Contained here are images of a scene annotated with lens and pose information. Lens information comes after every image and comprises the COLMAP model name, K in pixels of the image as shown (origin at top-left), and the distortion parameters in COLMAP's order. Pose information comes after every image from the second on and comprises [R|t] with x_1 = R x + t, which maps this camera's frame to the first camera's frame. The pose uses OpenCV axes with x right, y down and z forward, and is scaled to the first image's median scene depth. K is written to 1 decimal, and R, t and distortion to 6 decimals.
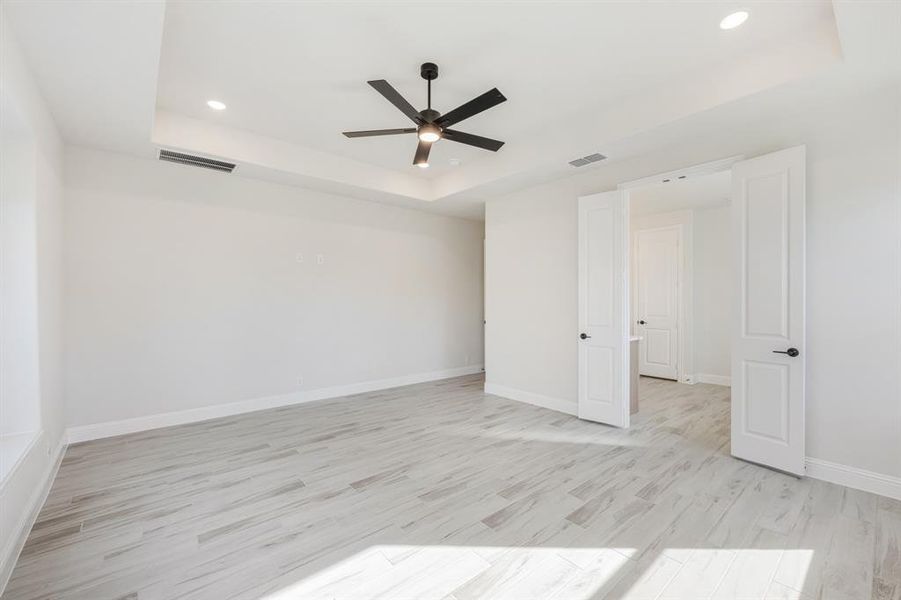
lens RADIAL K [[365.5, 0, 450.5], [0, 365.5, 300.0], [0, 0, 1]] dist [0.000169, -0.000018]
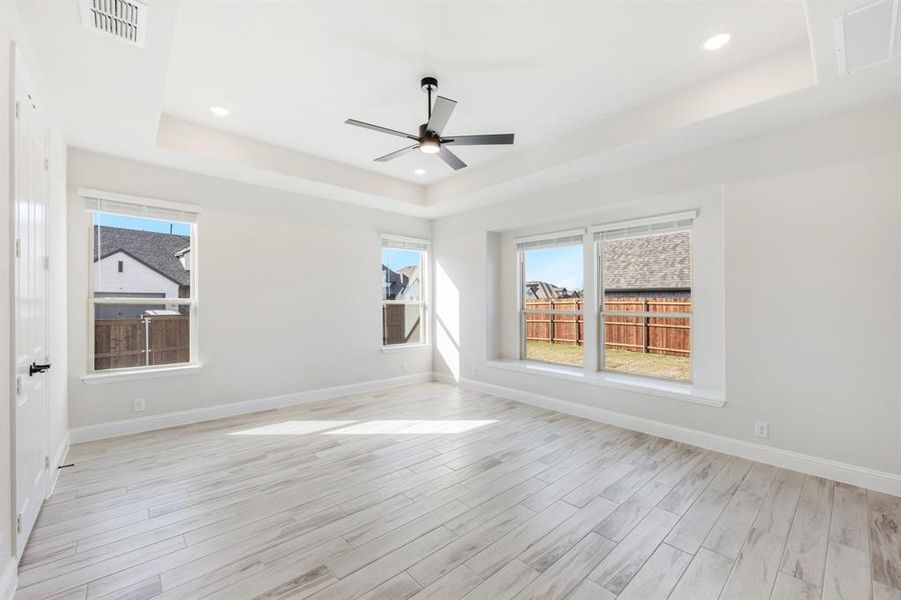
lens RADIAL K [[365.5, 0, 450.5], [0, 365.5, 300.0], [0, 0, 1]] dist [0.000169, -0.000018]
pose [[-0.999821, -0.001616, -0.018843, -0.097329], [-0.001549, 0.999992, -0.003567, -0.001848], [0.018848, -0.003538, -0.999816, 2.221536]]
